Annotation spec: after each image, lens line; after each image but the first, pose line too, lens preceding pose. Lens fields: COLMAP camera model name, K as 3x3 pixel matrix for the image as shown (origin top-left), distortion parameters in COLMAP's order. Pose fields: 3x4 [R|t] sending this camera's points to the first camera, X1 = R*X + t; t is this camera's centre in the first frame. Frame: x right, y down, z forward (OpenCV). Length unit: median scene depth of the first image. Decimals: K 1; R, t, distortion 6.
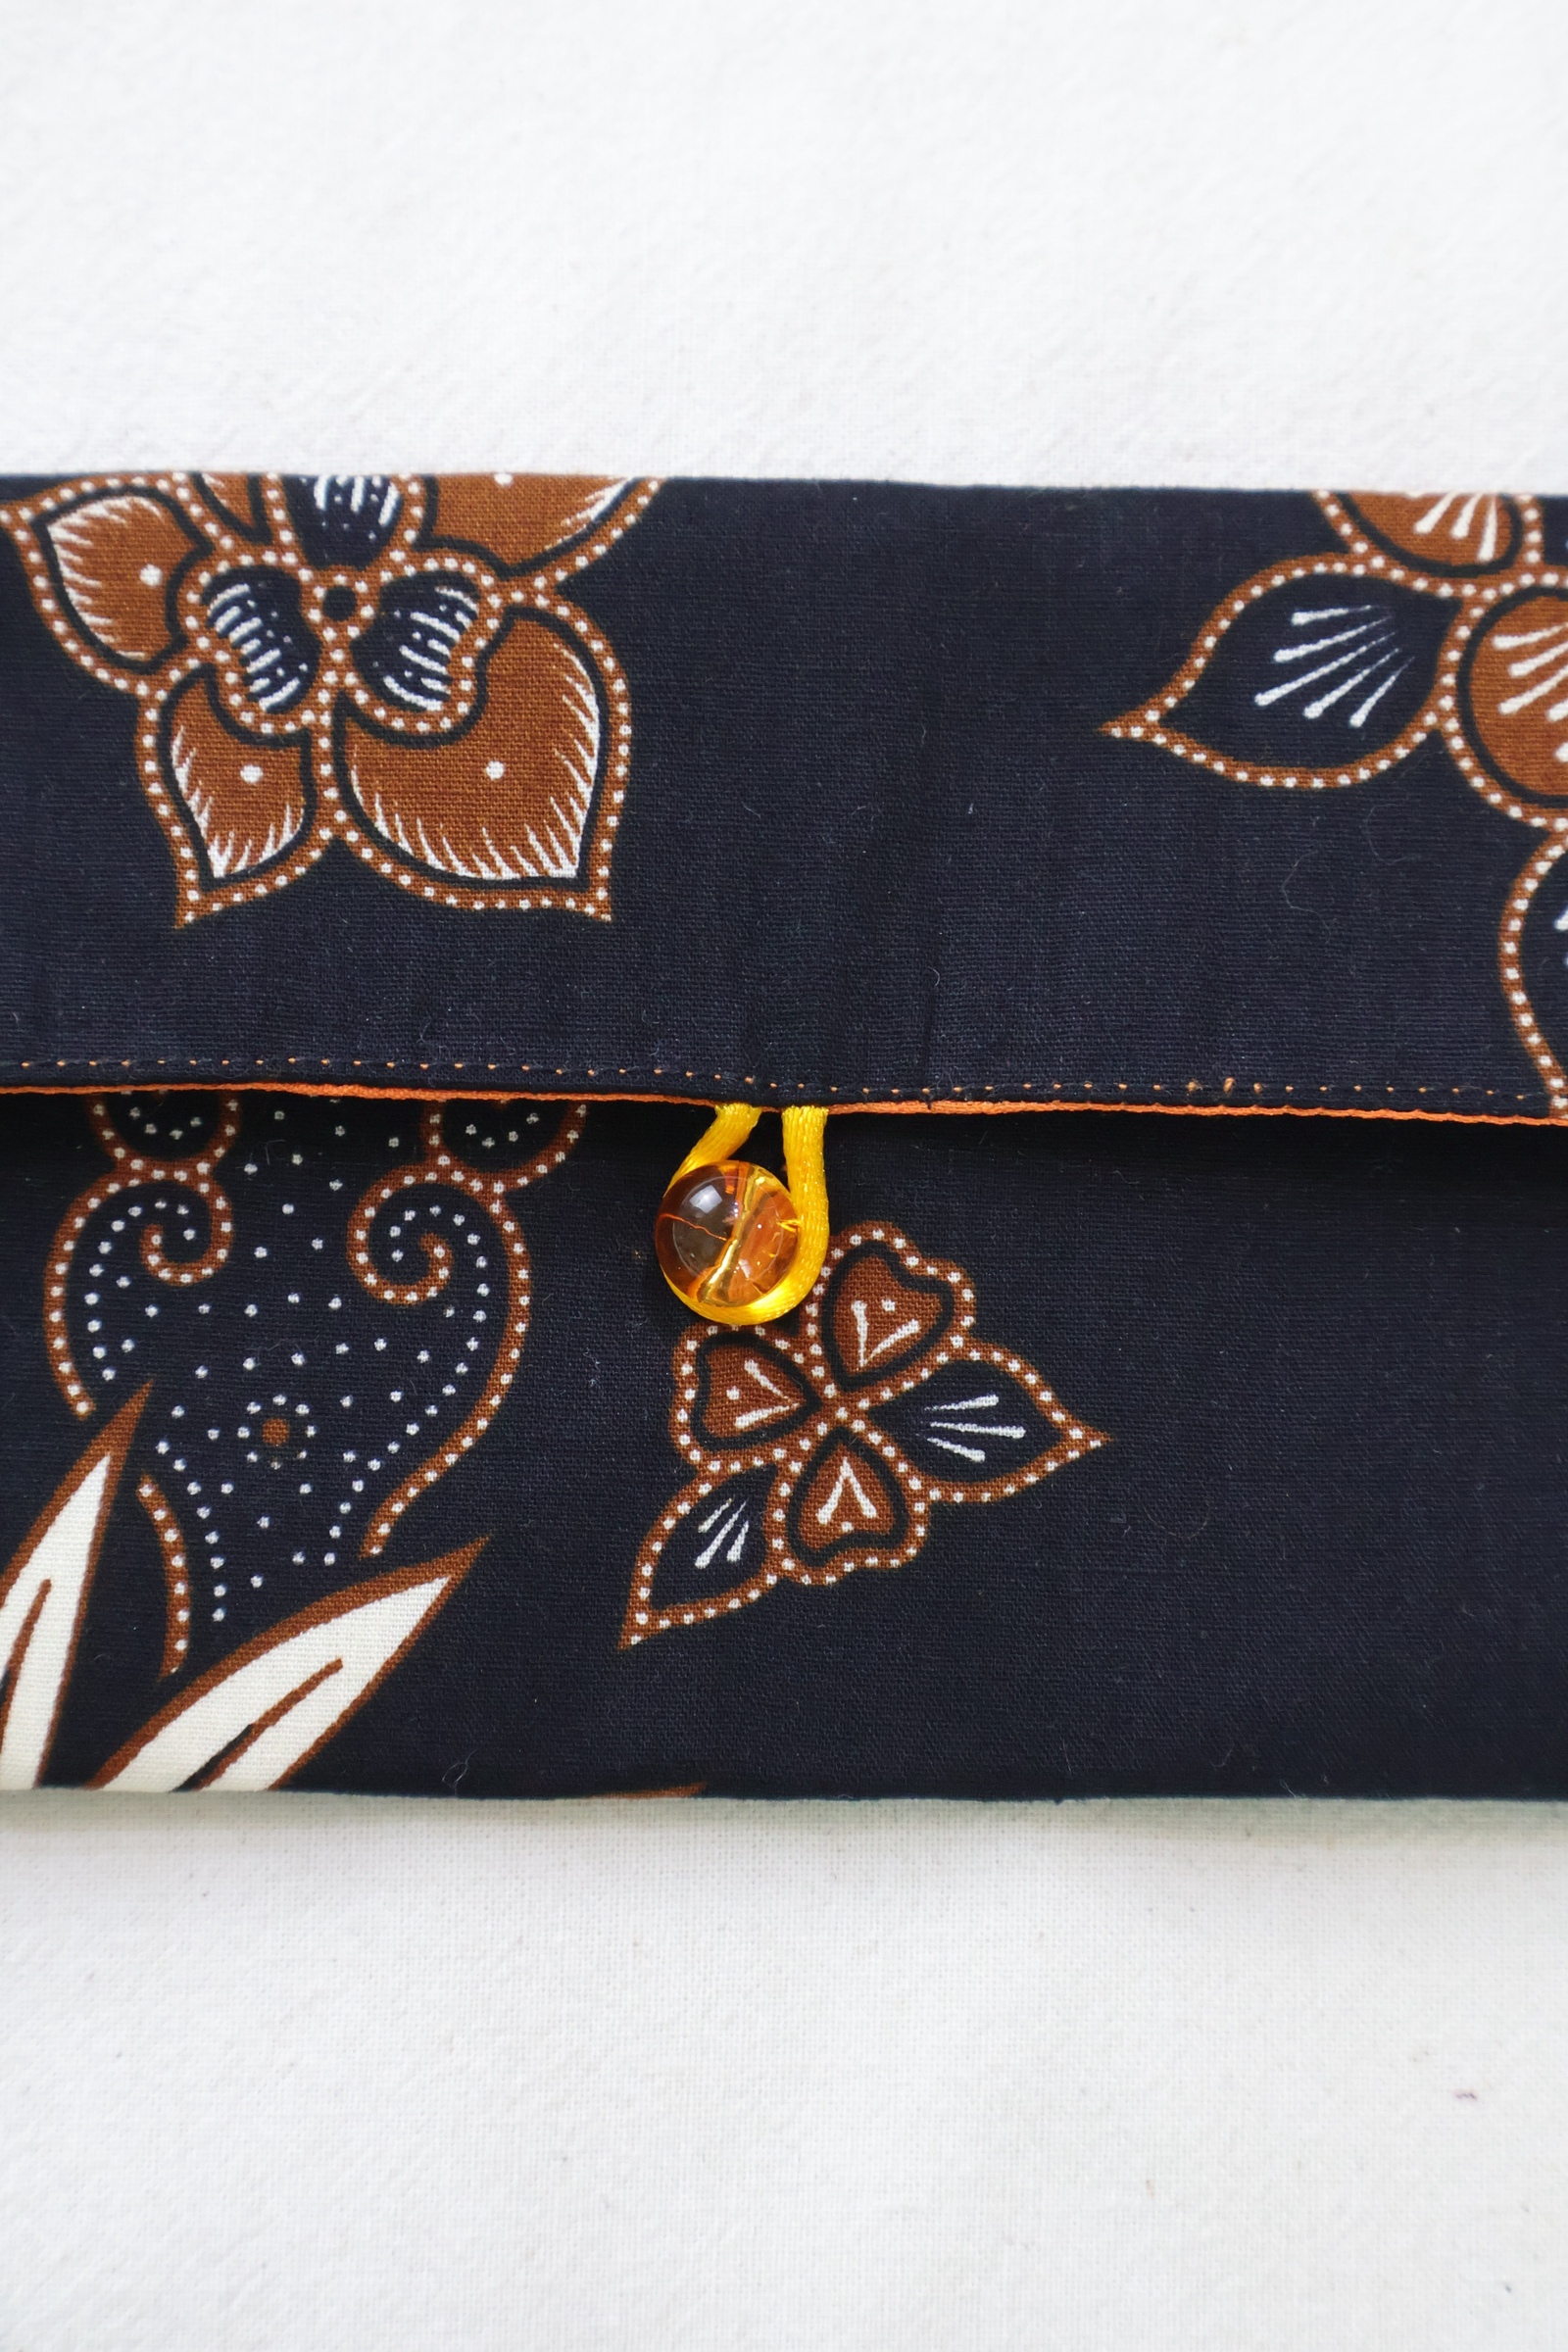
lens RADIAL K [[4843.4, 0, 807.2], [0, 4843.4, 1105.5], [0, 0, 1]] dist [0.027246, 0.000000]
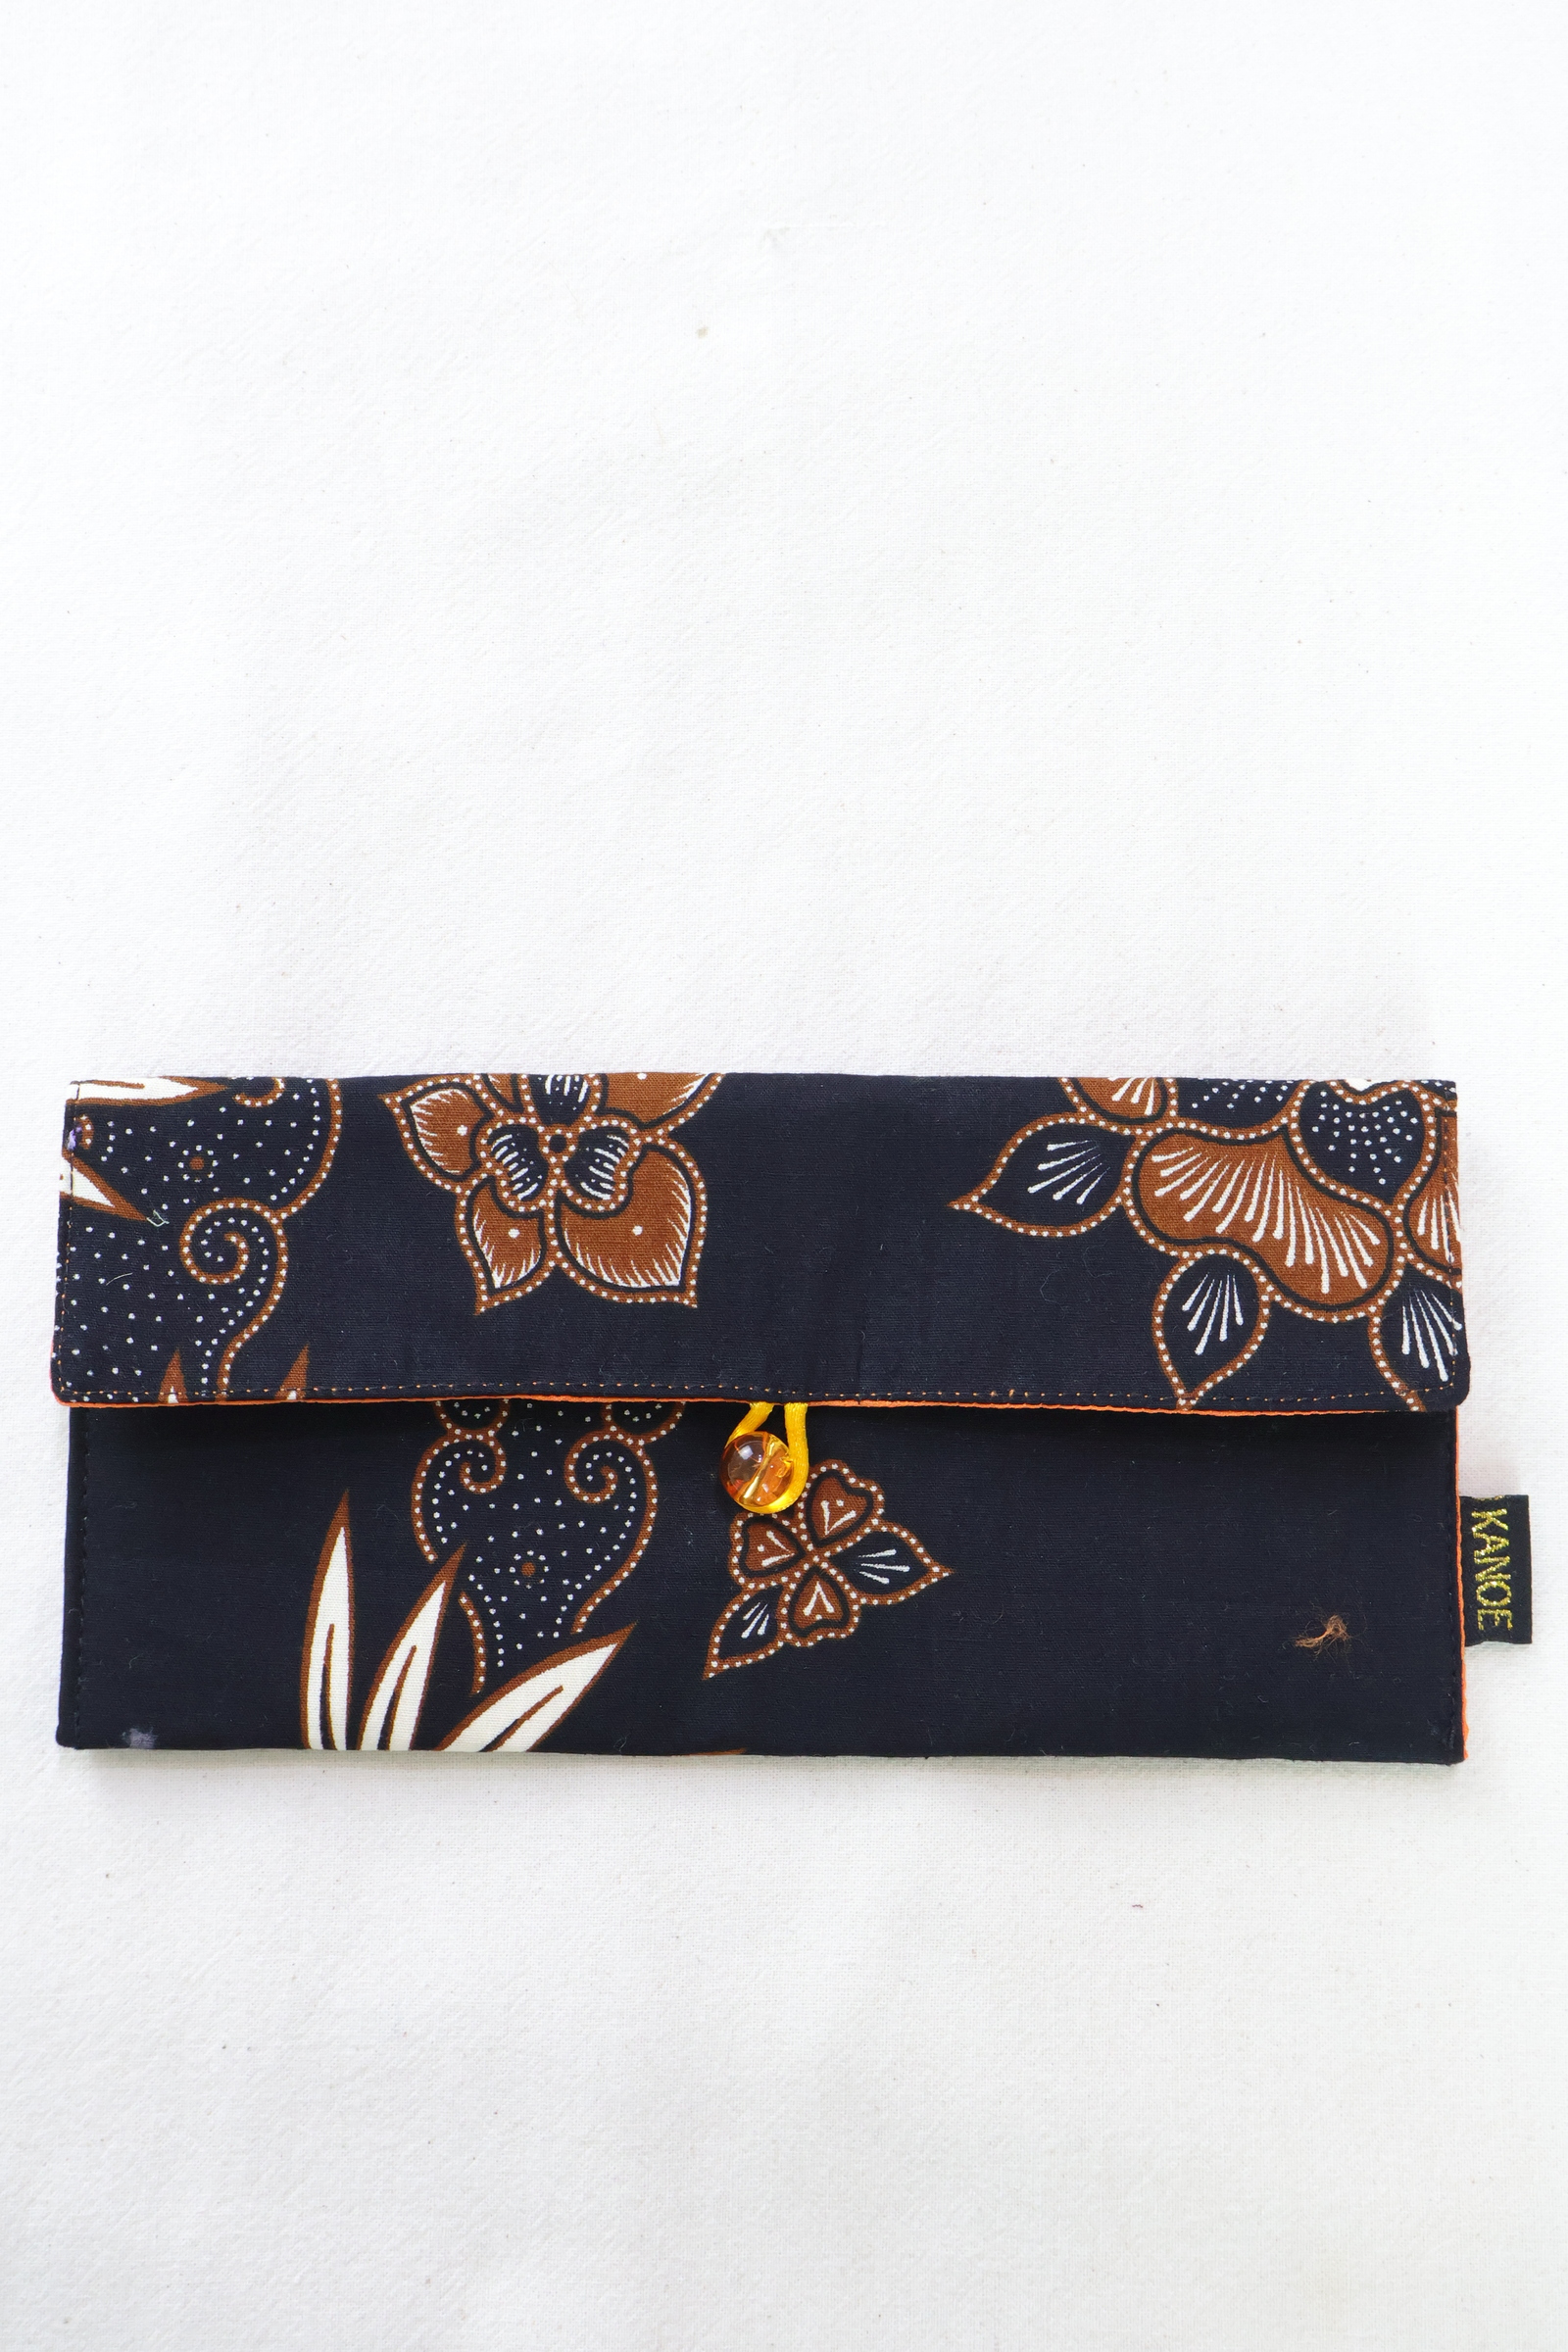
lens RADIAL K [[3156.3, 0, 793.8], [0, 3156.3, 1165.8], [0, 0, 1]] dist [0.020282, 0.000000]
pose [[0.998636, -0.006466, -0.051810, 0.065040], [0.007880, 0.999600, 0.027151, -0.129595], [0.051614, -0.027522, 0.998288, -0.269603]]
